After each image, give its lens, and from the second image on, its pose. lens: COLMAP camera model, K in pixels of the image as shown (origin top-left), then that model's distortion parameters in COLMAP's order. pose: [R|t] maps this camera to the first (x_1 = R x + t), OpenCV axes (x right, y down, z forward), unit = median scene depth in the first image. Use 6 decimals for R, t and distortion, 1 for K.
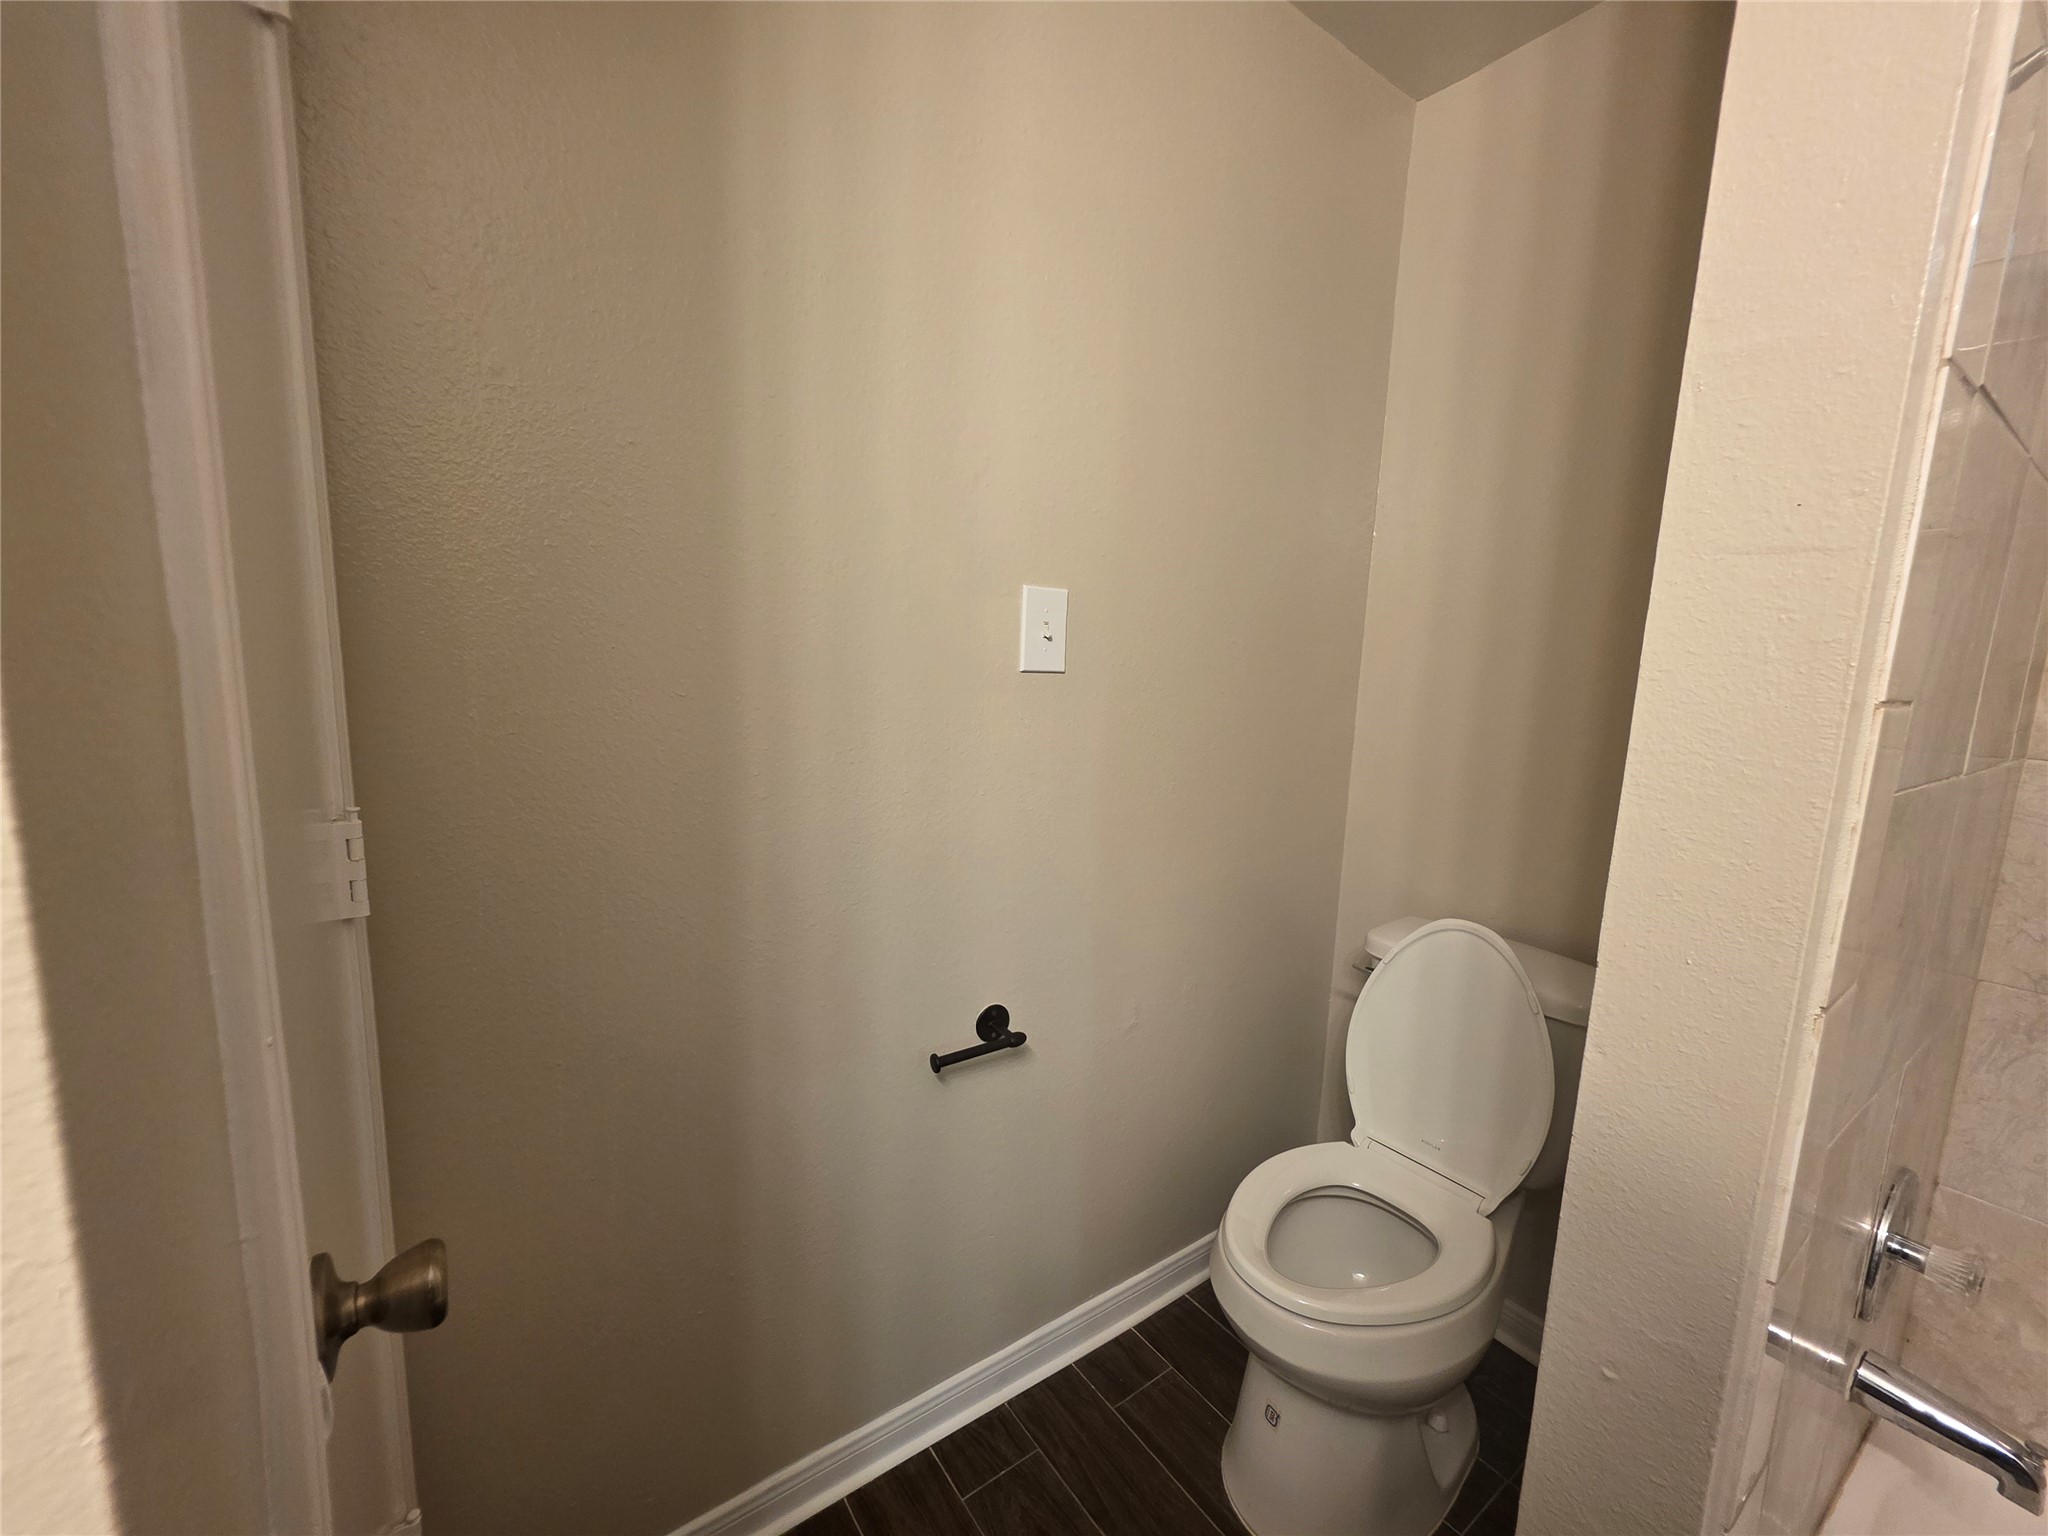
lens RADIAL K [[821.4, 0, 1018.9], [0, 821.4, 770.8], [0, 0, 1]] dist [0.007002, 0.000015]
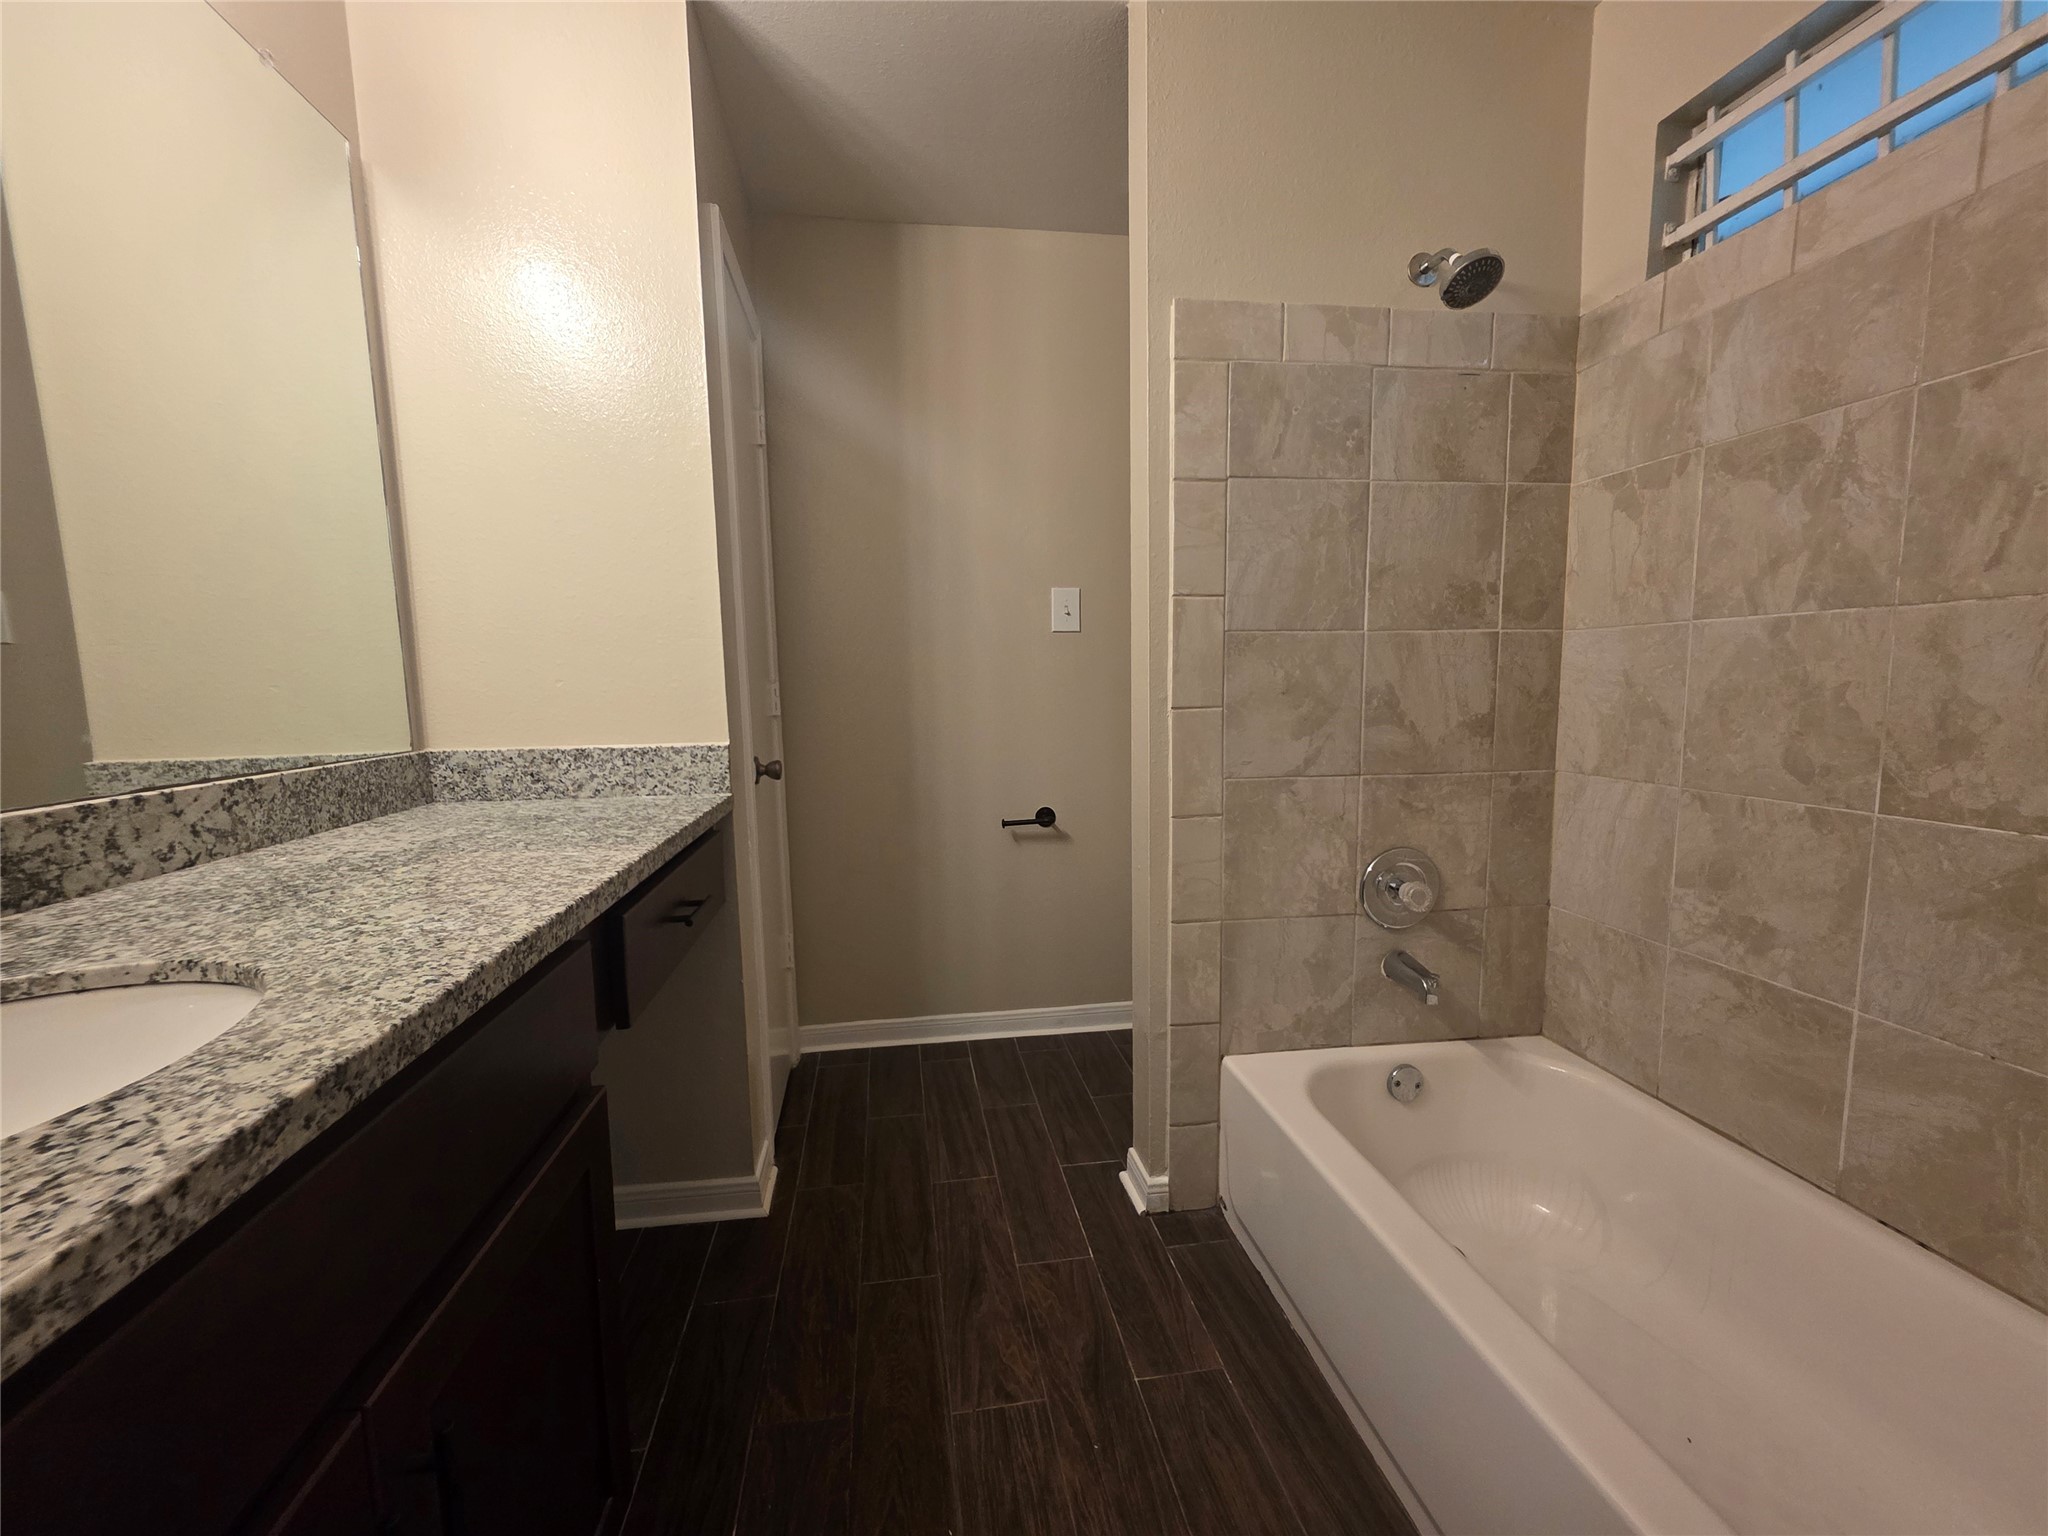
lens RADIAL K [[821.4, 0, 1018.9], [0, 821.4, 770.8], [0, 0, 1]] dist [0.007002, 0.000015]
pose [[0.892985, 0.000277, -0.450085, 0.853227], [-0.017092, 0.999299, -0.033295, 0.291657], [0.449761, 0.037425, 0.892365, -0.815348]]
